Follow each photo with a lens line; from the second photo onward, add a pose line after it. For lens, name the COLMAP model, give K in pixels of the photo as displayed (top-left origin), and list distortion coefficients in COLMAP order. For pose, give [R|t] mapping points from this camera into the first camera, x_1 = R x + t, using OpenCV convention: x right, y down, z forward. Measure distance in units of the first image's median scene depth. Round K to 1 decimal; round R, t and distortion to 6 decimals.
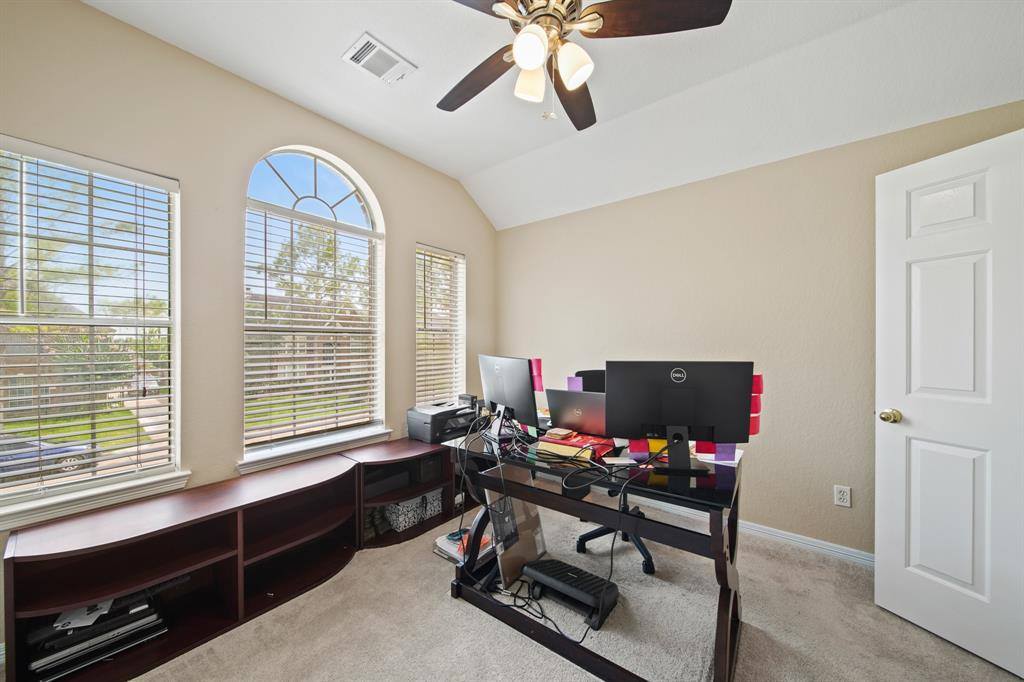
lens RADIAL K [[362.6, 0, 515.8], [0, 362.6, 344.1], [0, 0, 1]] dist [-0.002587, -0.000456]
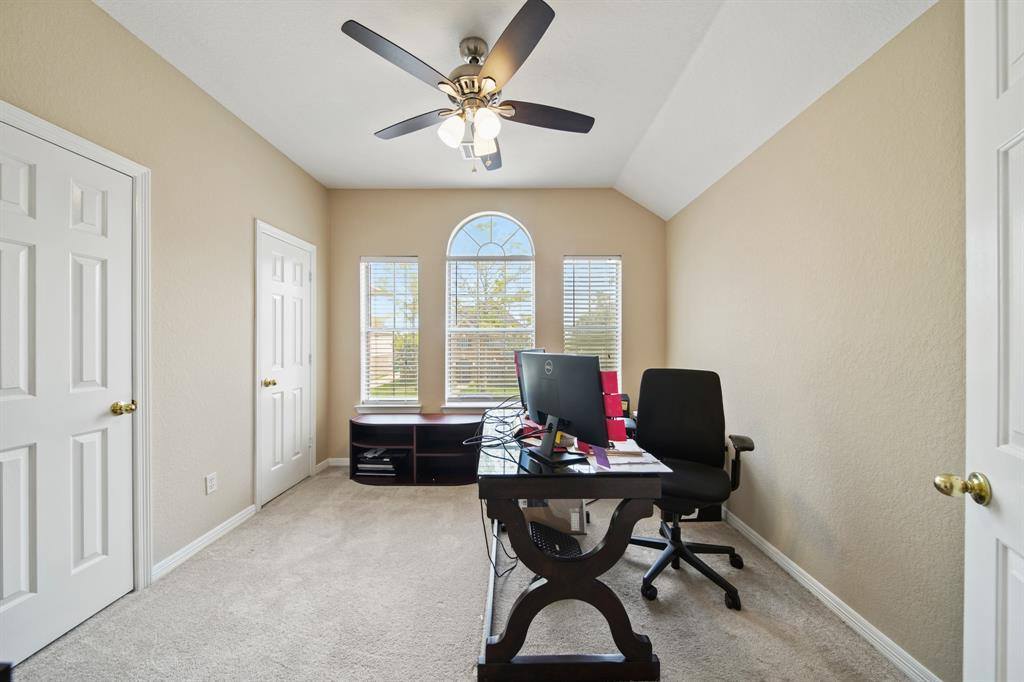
lens RADIAL K [[362.6, 0, 515.7], [0, 362.6, 342.2], [0, 0, 1]] dist [-0.002587, -0.000456]
pose [[0.606212, 0.001071, -0.795302, 1.078597], [0.000707, 0.999998, 0.001886, 0.010219], [0.795303, -0.001705, 0.606210, 0.257118]]
